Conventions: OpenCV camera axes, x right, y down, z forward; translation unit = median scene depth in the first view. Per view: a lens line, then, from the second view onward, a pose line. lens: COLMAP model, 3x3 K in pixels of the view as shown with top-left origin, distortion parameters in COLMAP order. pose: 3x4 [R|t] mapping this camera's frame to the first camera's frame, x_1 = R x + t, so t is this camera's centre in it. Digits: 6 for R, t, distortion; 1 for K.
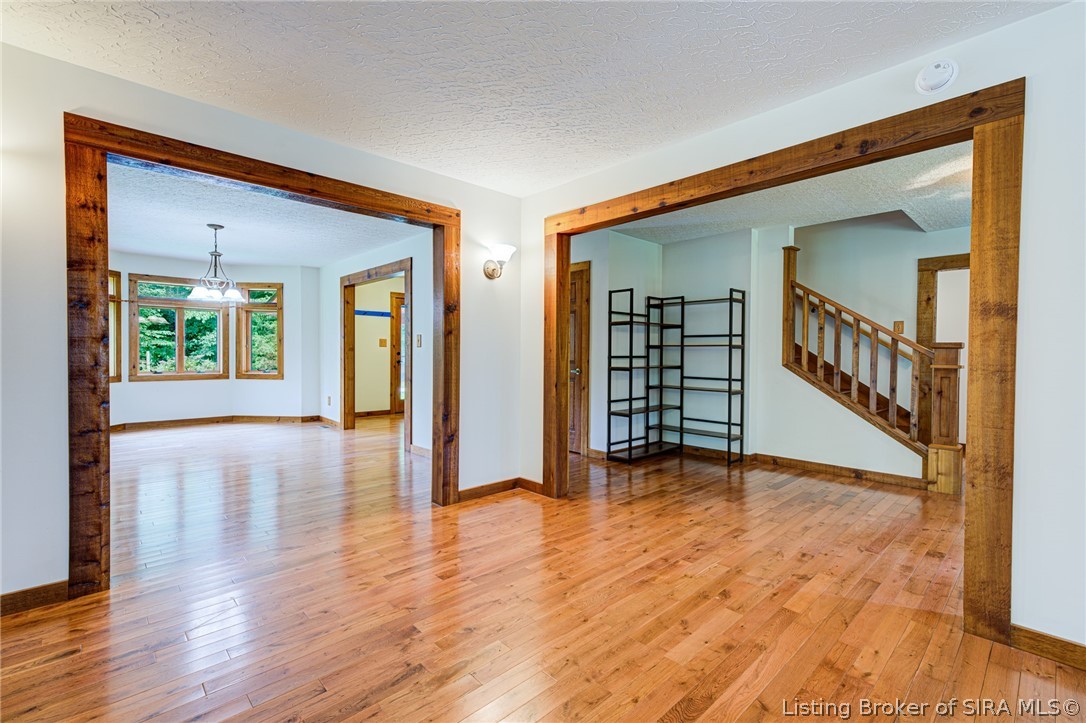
lens RADIAL K [[475.5, 0, 543.0], [0, 475.5, 361.5], [0, 0, 1]] dist [0.008724, -0.000341]
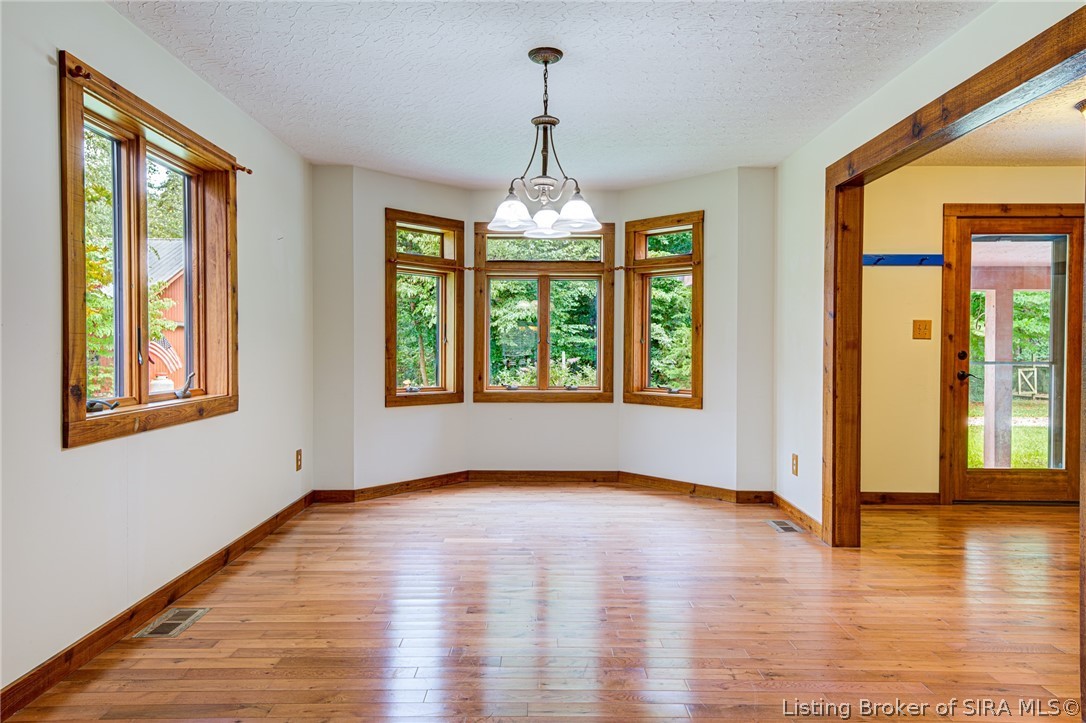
lens RADIAL K [[693.2, 0, 543.0], [0, 693.2, 361.5], [0, 0, 1]] dist [0.048665, -0.023709]
pose [[0.728807, 0.007214, -0.684681, -0.178200], [-0.010300, 0.999947, -0.000428, -0.008777], [0.684642, 0.007364, 0.728842, 0.372162]]
